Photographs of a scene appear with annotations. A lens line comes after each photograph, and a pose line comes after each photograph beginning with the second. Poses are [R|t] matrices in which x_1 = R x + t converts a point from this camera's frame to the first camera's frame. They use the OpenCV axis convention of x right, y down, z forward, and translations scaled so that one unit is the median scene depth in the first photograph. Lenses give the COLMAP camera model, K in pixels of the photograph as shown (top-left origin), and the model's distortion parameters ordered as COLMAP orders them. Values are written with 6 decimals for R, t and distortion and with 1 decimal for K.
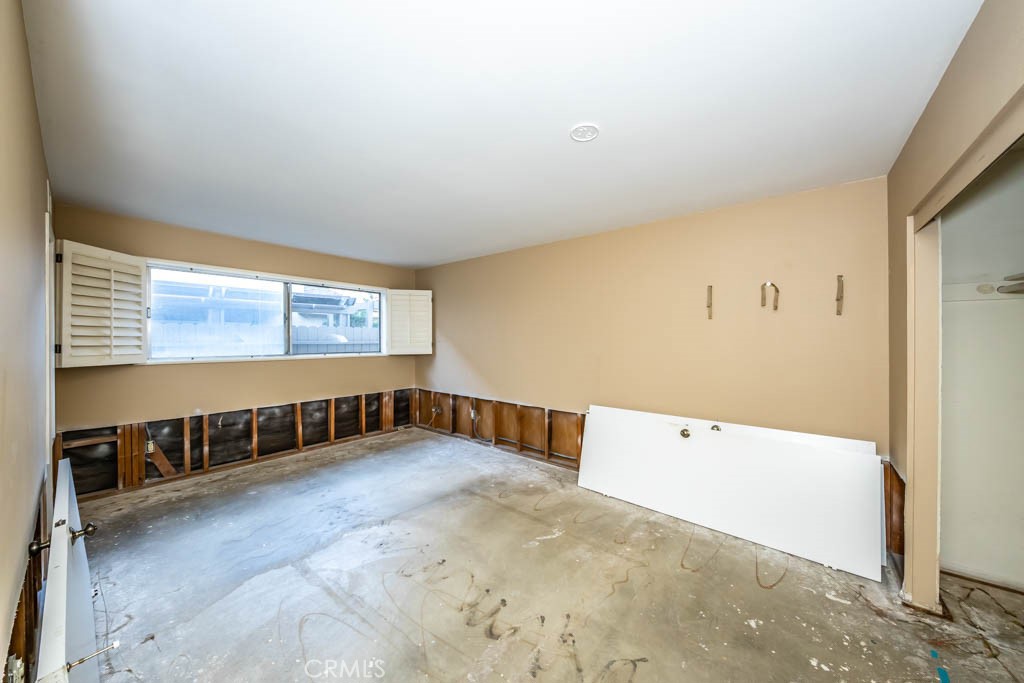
lens RADIAL K [[353.7, 0, 519.0], [0, 353.7, 342.0], [0, 0, 1]] dist [0.012125, -0.007132]
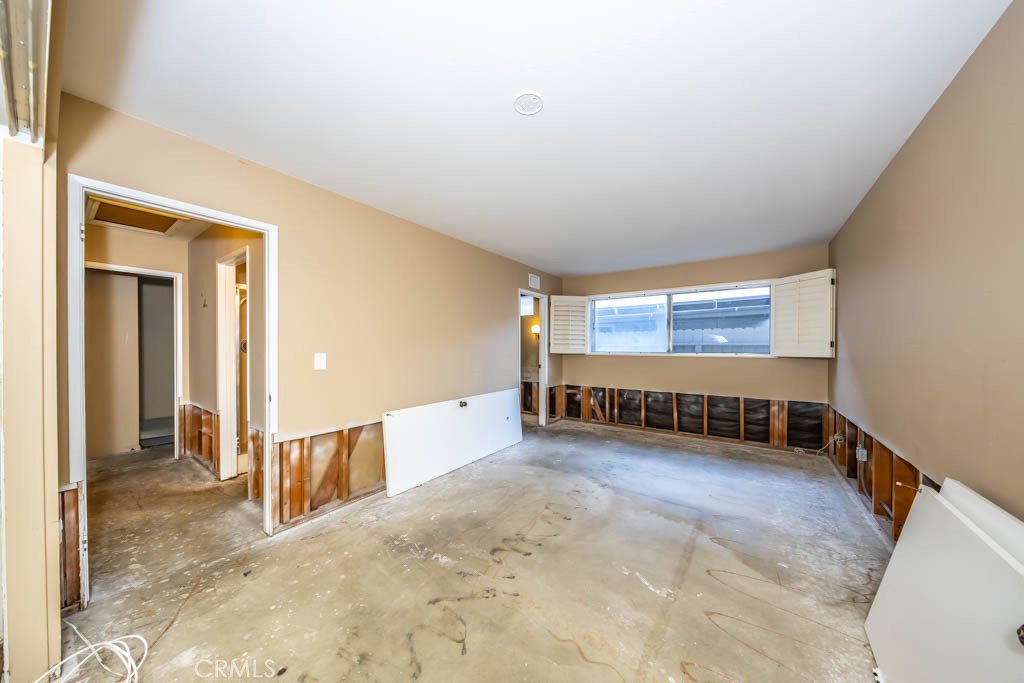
lens RADIAL K [[329.4, 0, 514.2], [0, 329.4, 346.9], [0, 0, 1]] dist [0.001688, -0.003776]
pose [[0.057122, -0.004426, -0.998357, 0.479112], [-0.010436, 0.999933, -0.005030, 0.028832], [0.998313, 0.010706, 0.057072, 0.412508]]
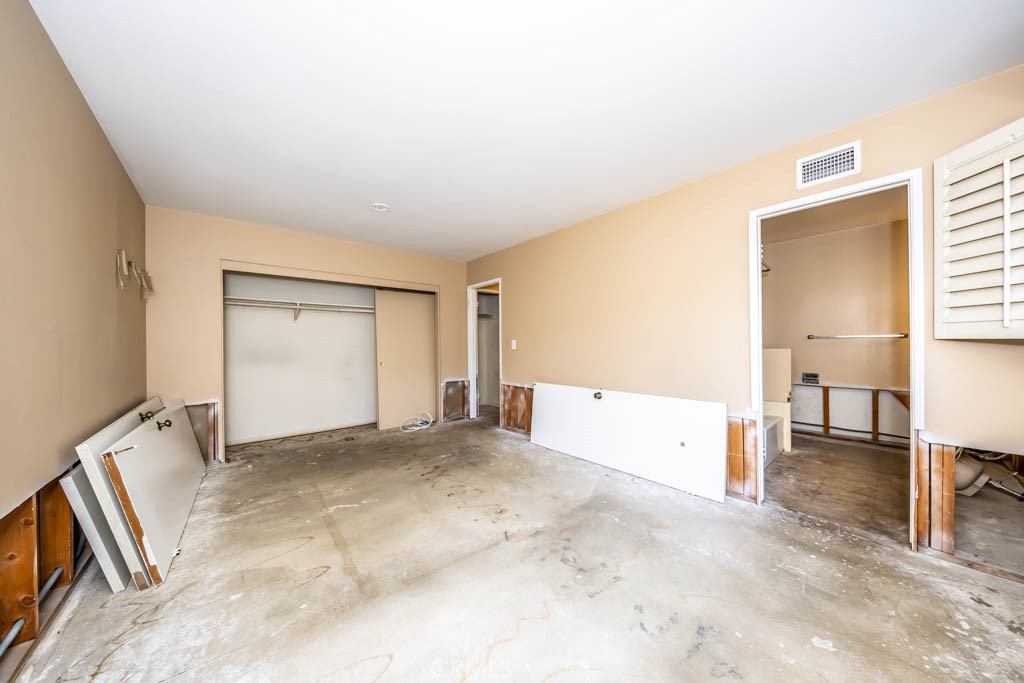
lens RADIAL K [[324.9, 0, 518.3], [0, 324.9, 340.2], [0, 0, 1]] dist [0.000638, -0.002328]
pose [[-0.983976, 0.008183, 0.178115, -0.360764], [0.008121, 0.999966, -0.001077, 0.043612], [-0.178118, 0.000386, -0.984009, 1.137354]]
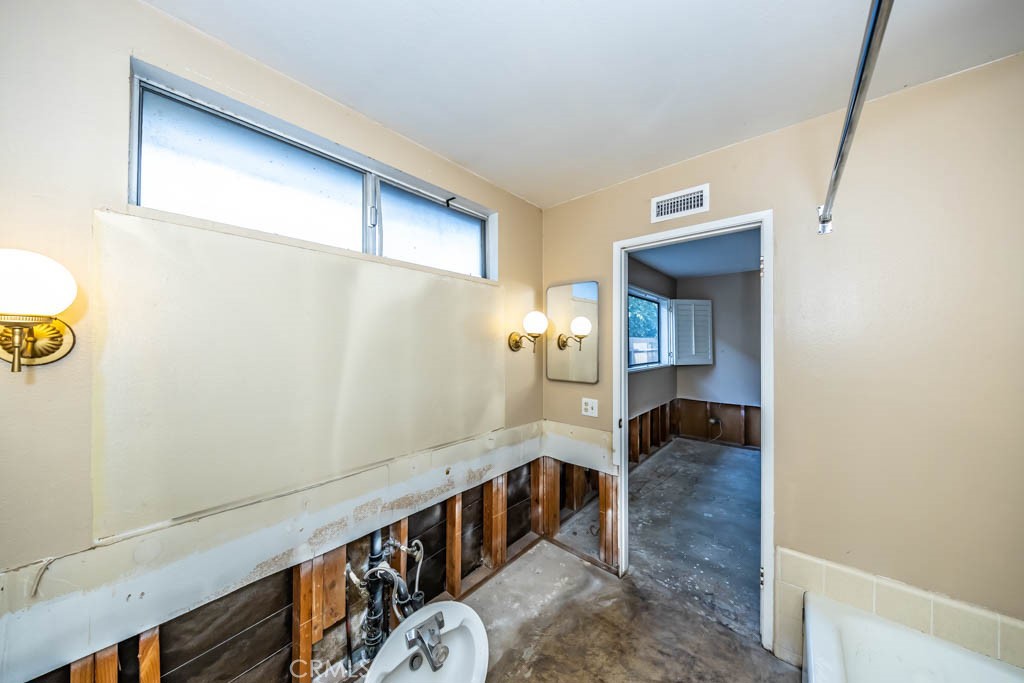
lens RADIAL K [[329.4, 0, 514.2], [0, 329.4, 346.9], [0, 0, 1]] dist [0.001688, -0.003776]
pose [[0.999401, -0.001643, -0.034558, -0.969335], [0.001599, 0.999998, -0.001300, -0.017644], [0.034560, 0.001244, 0.999402, 0.082049]]
